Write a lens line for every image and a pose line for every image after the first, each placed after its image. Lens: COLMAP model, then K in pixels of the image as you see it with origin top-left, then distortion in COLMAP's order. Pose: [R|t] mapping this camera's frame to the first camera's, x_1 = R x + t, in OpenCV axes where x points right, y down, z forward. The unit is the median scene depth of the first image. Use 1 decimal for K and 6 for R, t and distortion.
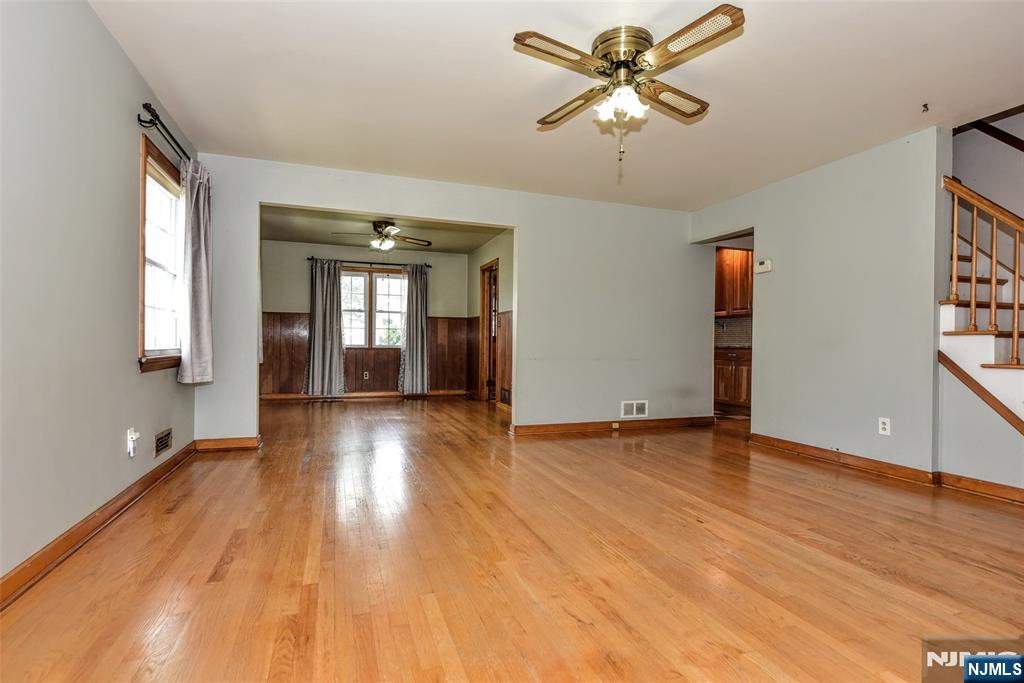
lens RADIAL K [[515.9, 0, 512.0], [0, 515.9, 341.5], [0, 0, 1]] dist [-0.001024, -0.000233]
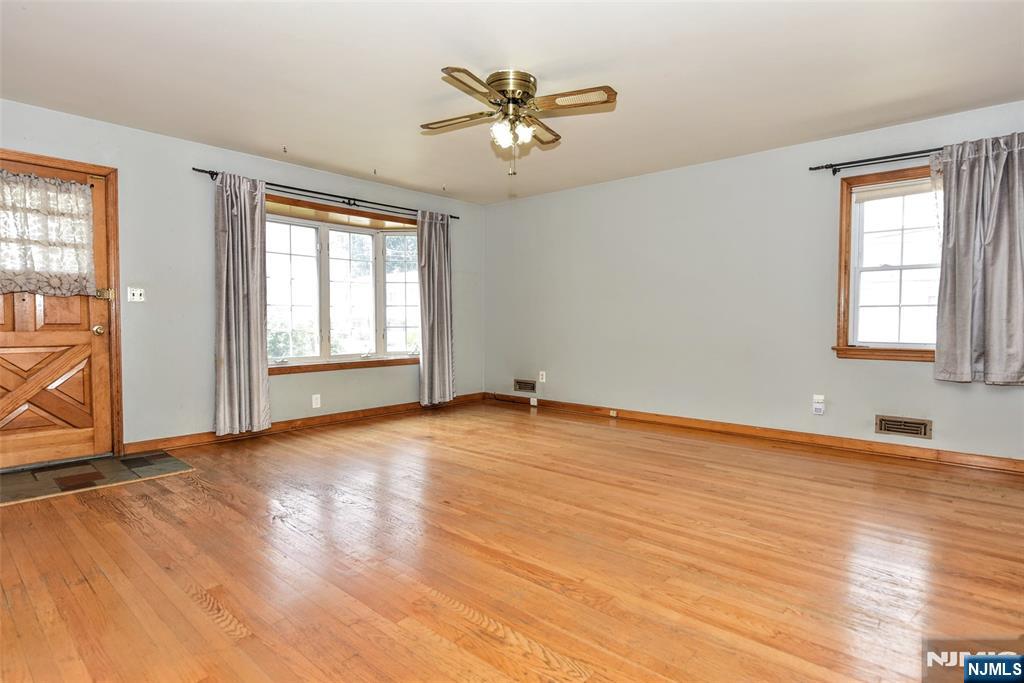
lens RADIAL K [[537.2, 0, 521.8], [0, 537.2, 341.7], [0, 0, 1]] dist [-0.004622, -0.000780]
pose [[-0.873627, 0.007811, -0.486533, 0.812720], [-0.011712, 0.999244, 0.037072, -0.030623], [0.486455, 0.038085, -0.872875, 2.153423]]
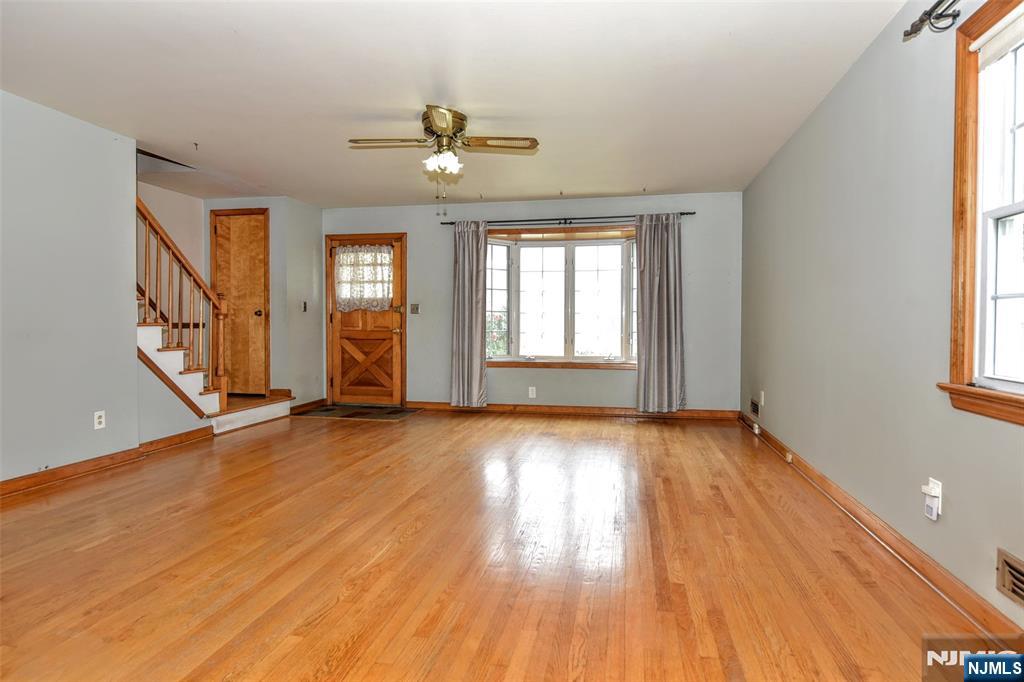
lens RADIAL K [[546.8, 0, 512.0], [0, 546.8, 341.0], [0, 0, 1]] dist [0.000174, 0.000014]
pose [[-0.857894, -0.030686, 0.512909, -0.699200], [-0.012834, 0.999183, 0.038313, -0.051101], [-0.513666, 0.026286, -0.857587, 2.191969]]
